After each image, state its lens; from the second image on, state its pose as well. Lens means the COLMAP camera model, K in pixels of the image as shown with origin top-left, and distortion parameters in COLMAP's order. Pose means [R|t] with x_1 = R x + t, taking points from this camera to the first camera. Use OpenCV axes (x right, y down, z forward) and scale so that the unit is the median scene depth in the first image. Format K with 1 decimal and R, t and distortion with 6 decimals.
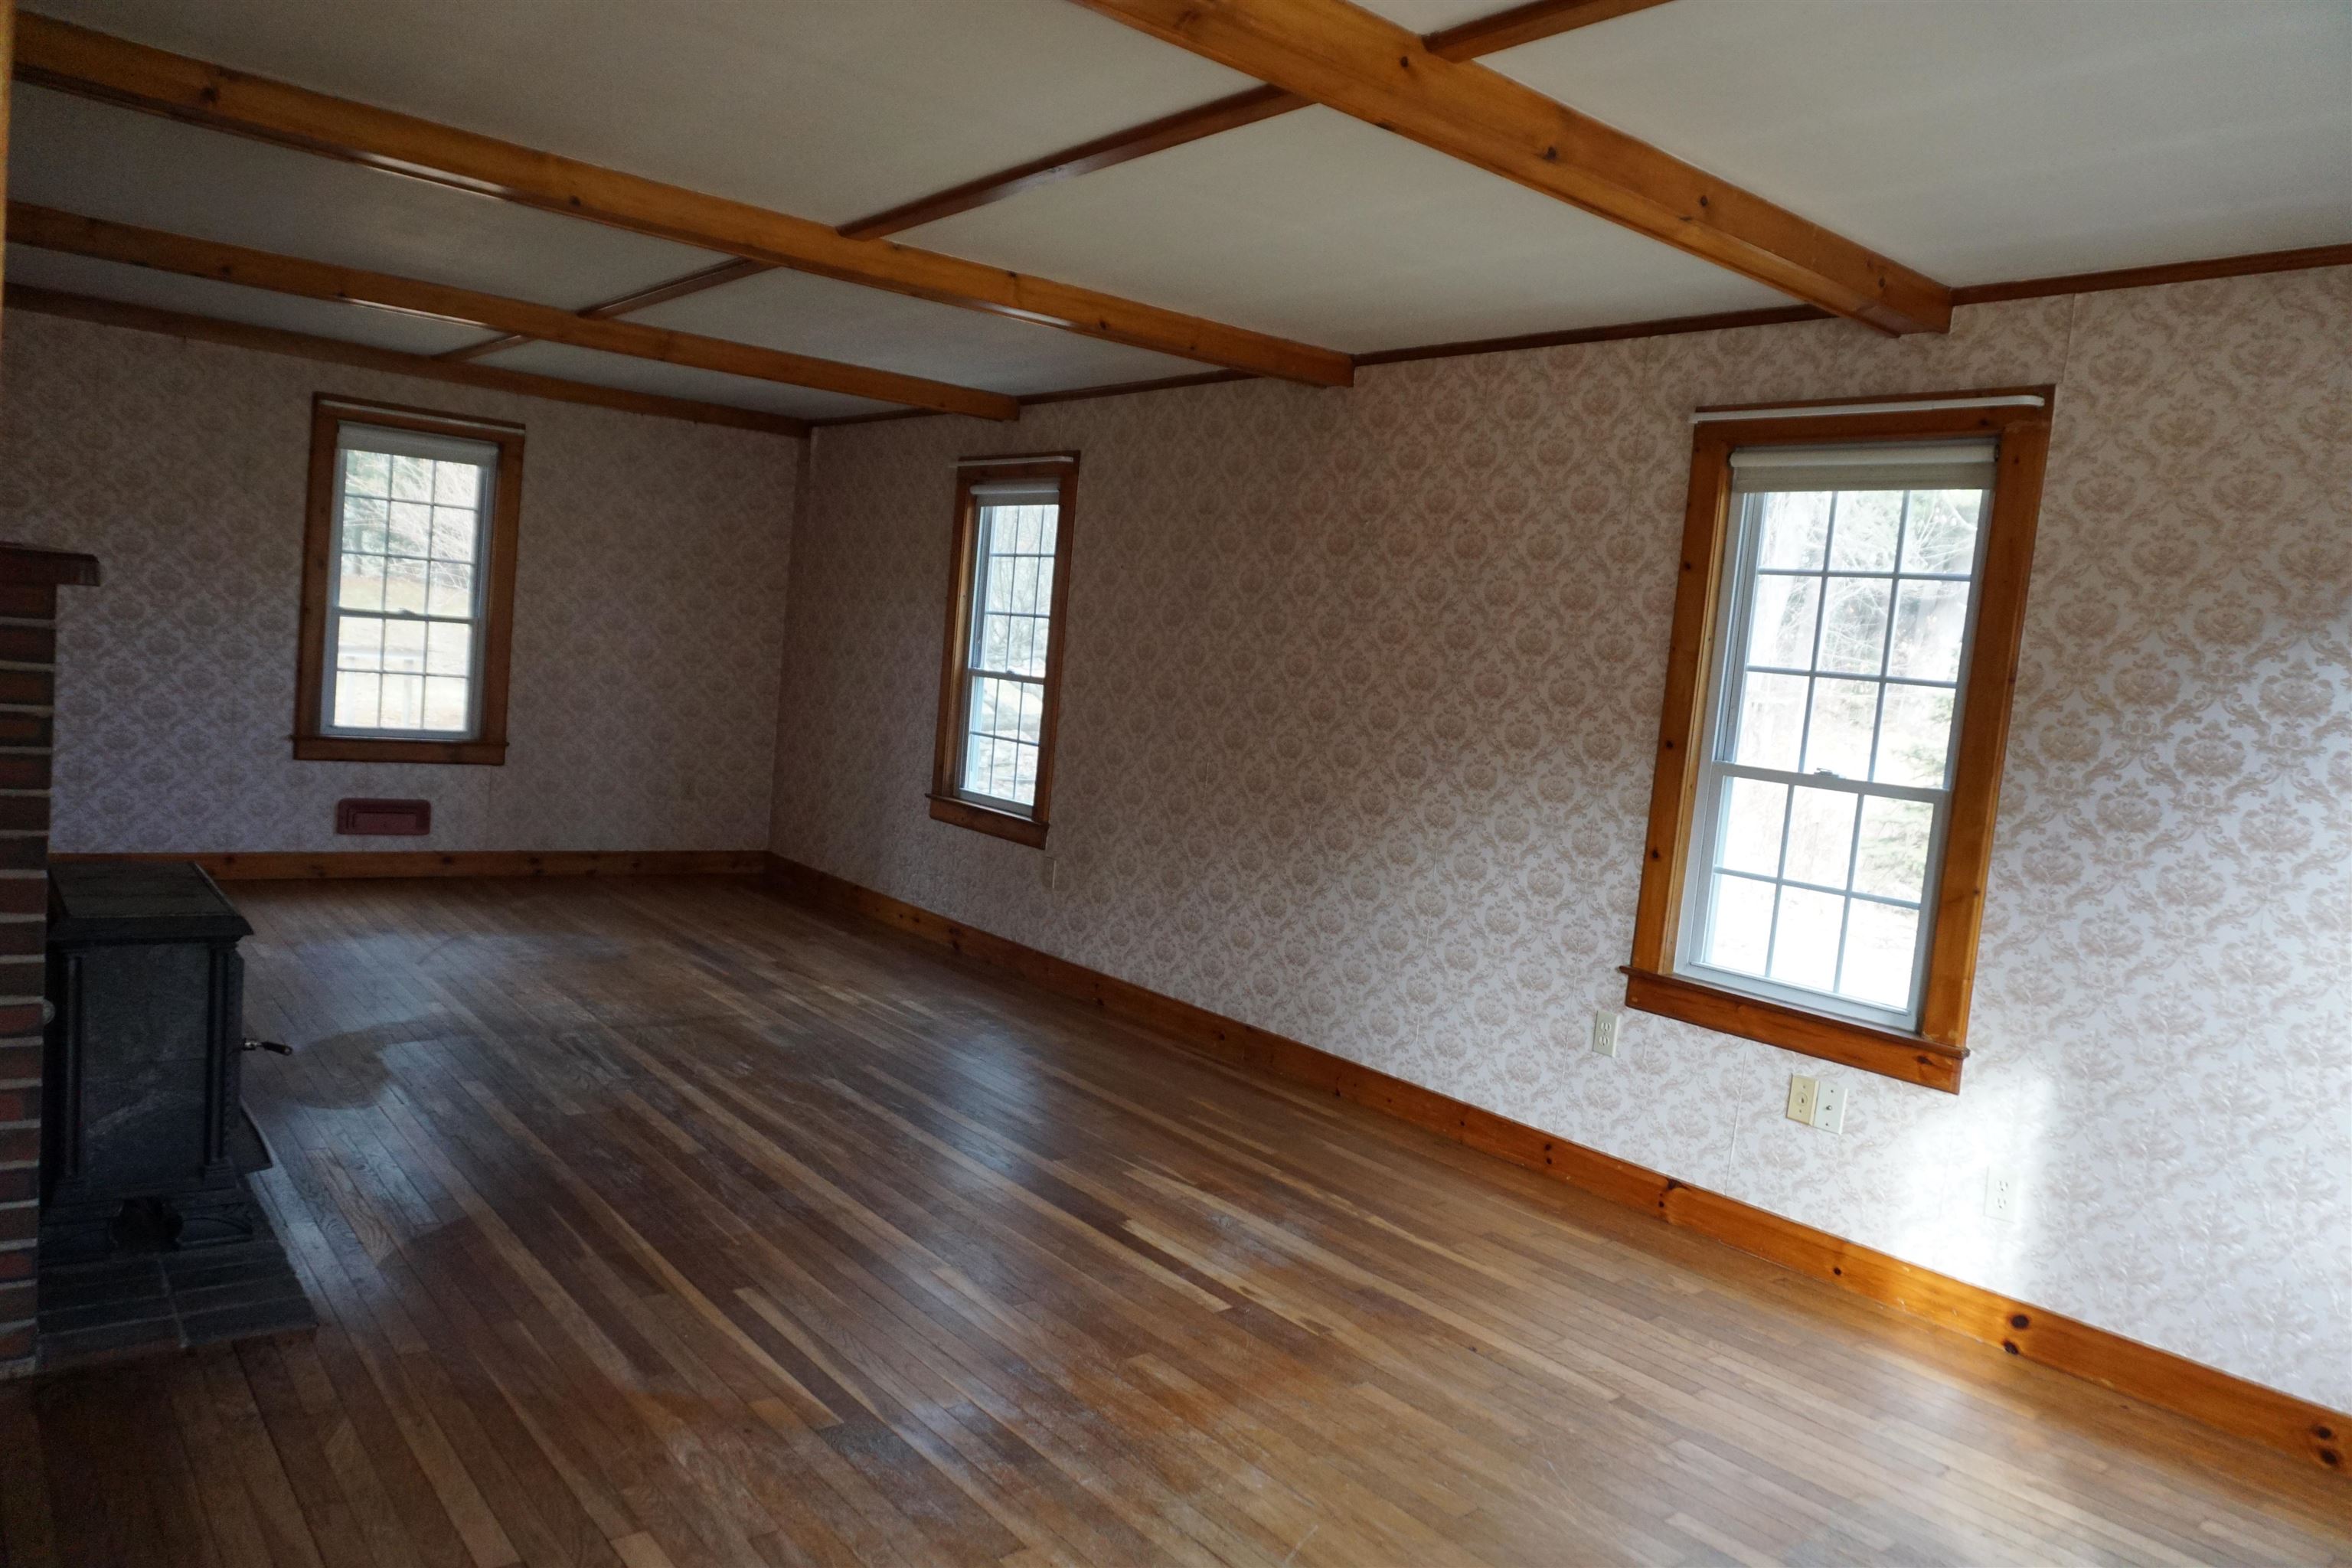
lens RADIAL K [[1562.6, 0, 1223.4], [0, 1562.6, 789.5], [0, 0, 1]] dist [-0.002230, -0.058388]
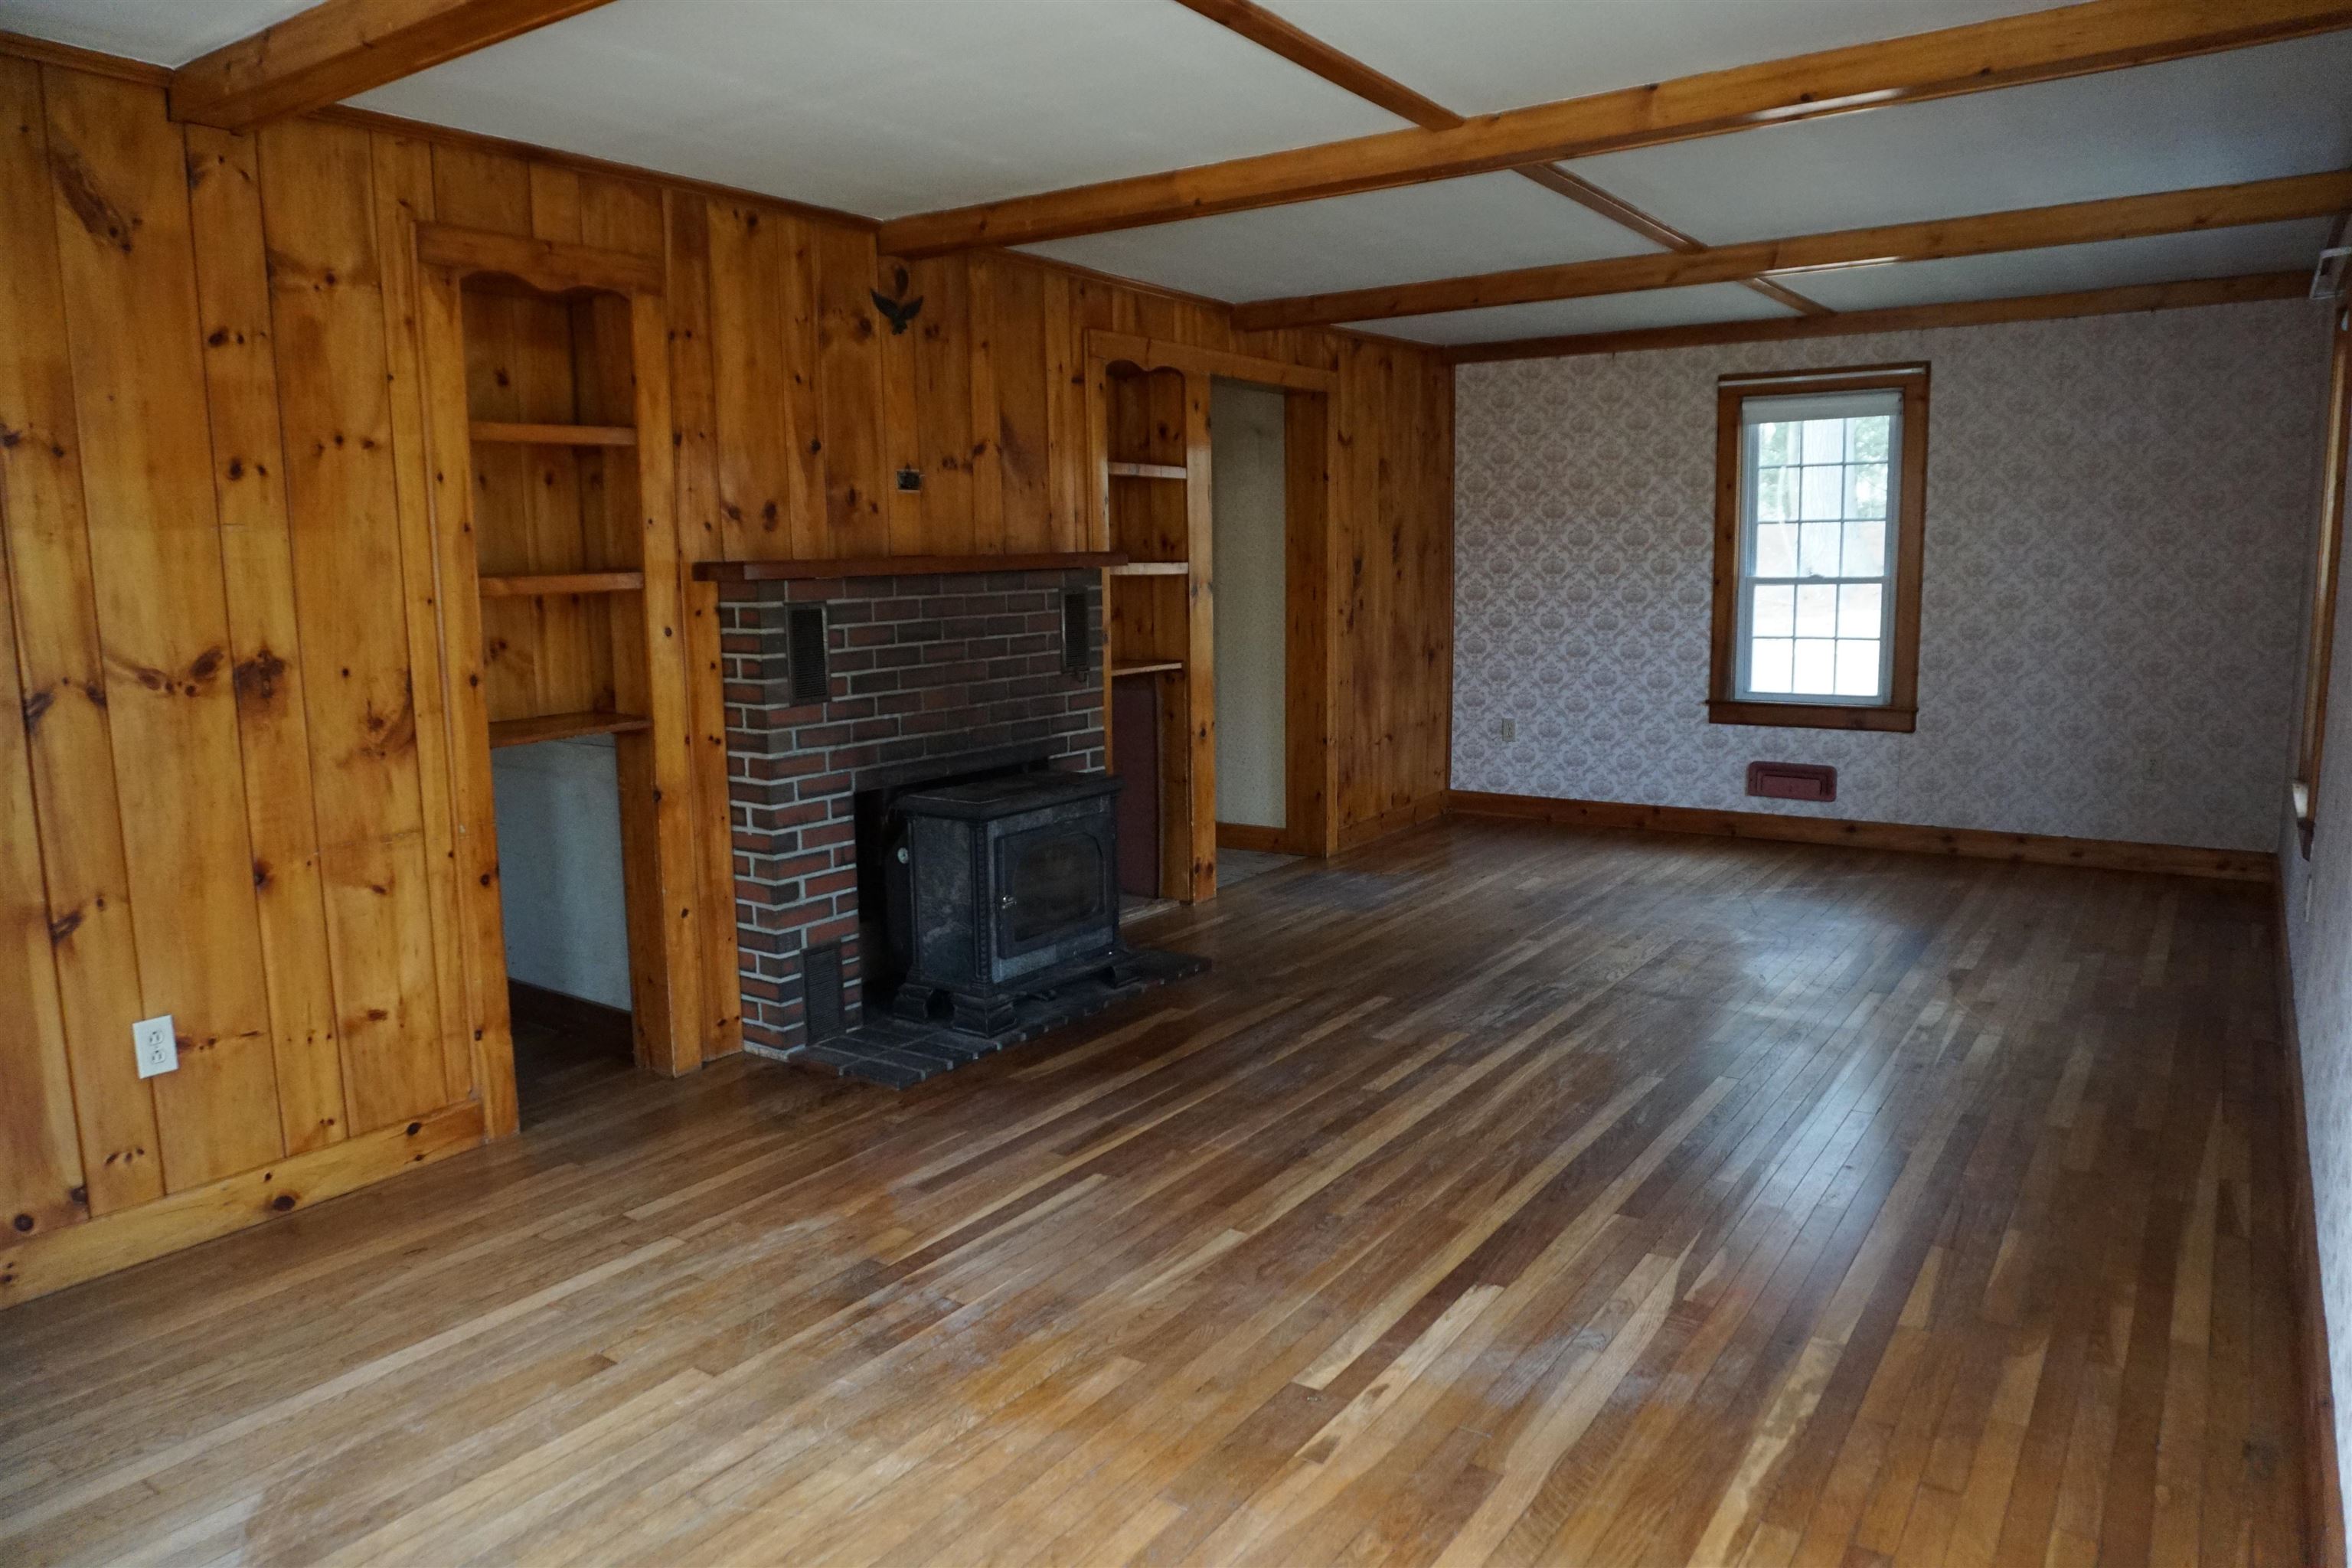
lens RADIAL K [[1576.6, 0, 1130.1], [0, 1576.6, 791.1], [0, 0, 1]] dist [-0.069357, 0.030310]
pose [[0.247378, 0.043443, -0.967945, 0.525646], [-0.039831, 0.998606, 0.034640, 0.009634], [0.968100, 0.029985, 0.248763, 0.520449]]
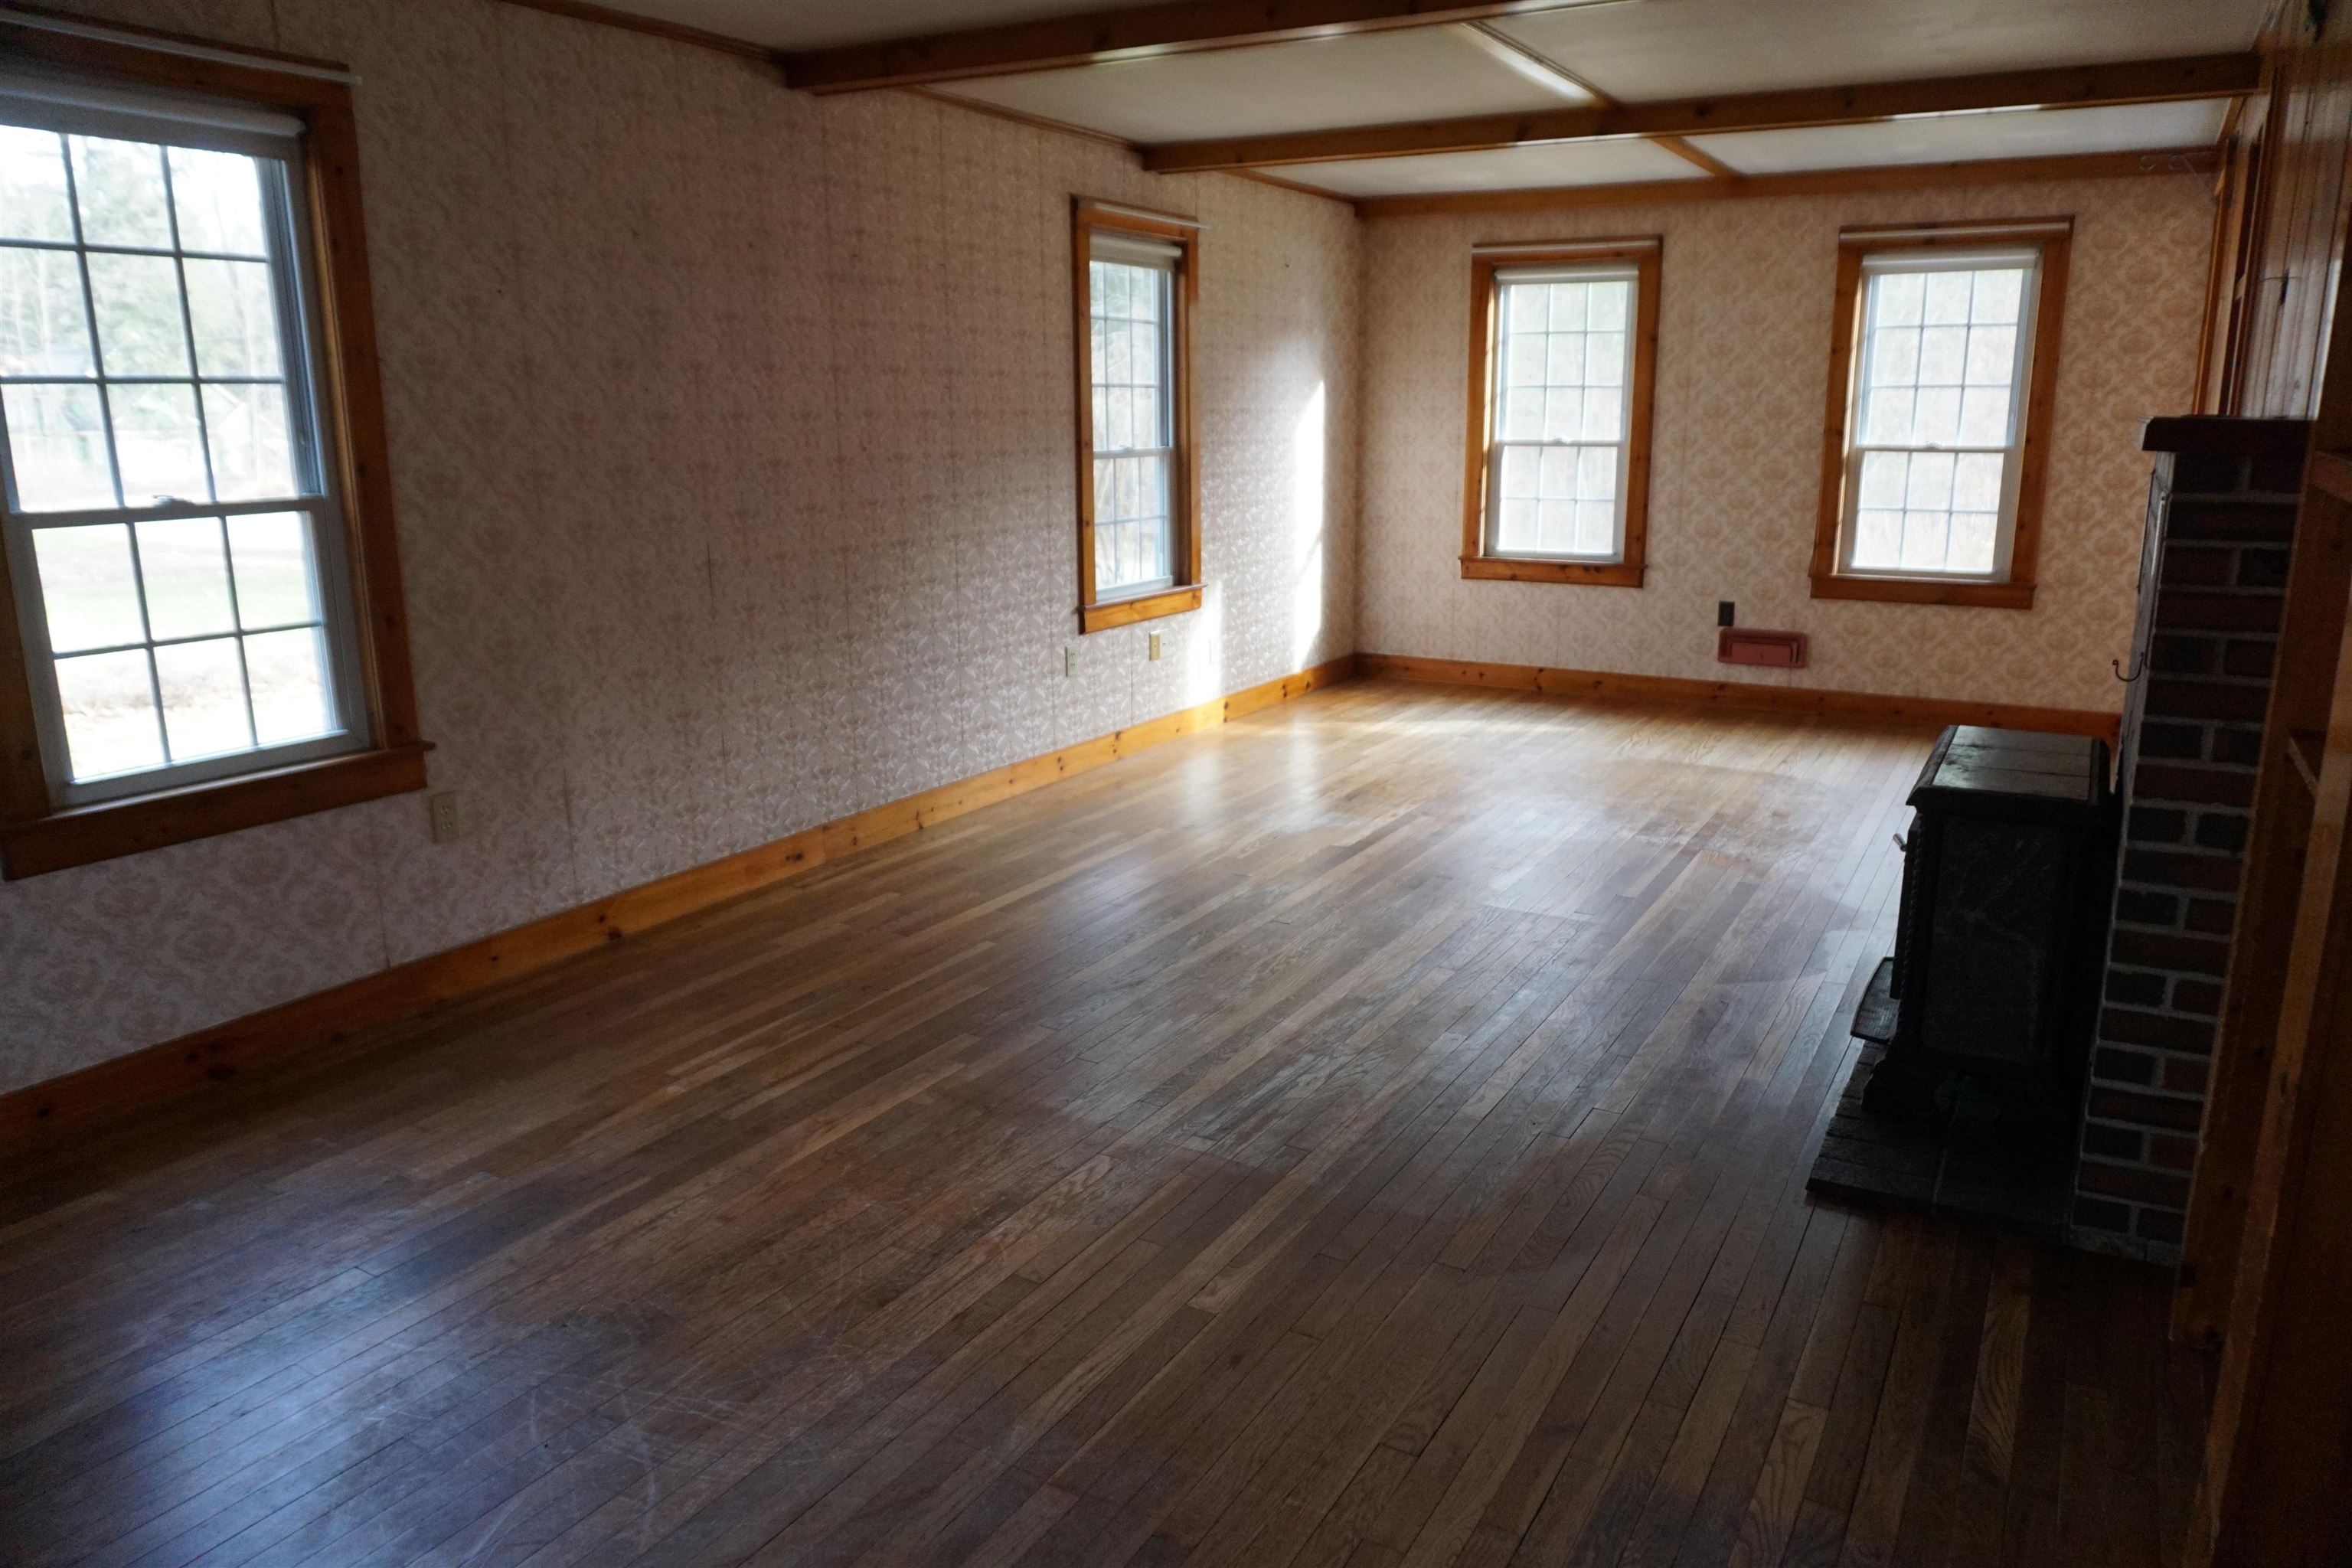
lens RADIAL K [[1576.6, 0, 1130.1], [0, 1576.6, 791.1], [0, 0, 1]] dist [-0.069357, 0.030310]
pose [[-0.311876, -0.315861, 0.896083, -0.997037], [0.049959, 0.936367, 0.347448, -0.203464], [-0.948808, 0.153128, -0.276251, 1.273726]]
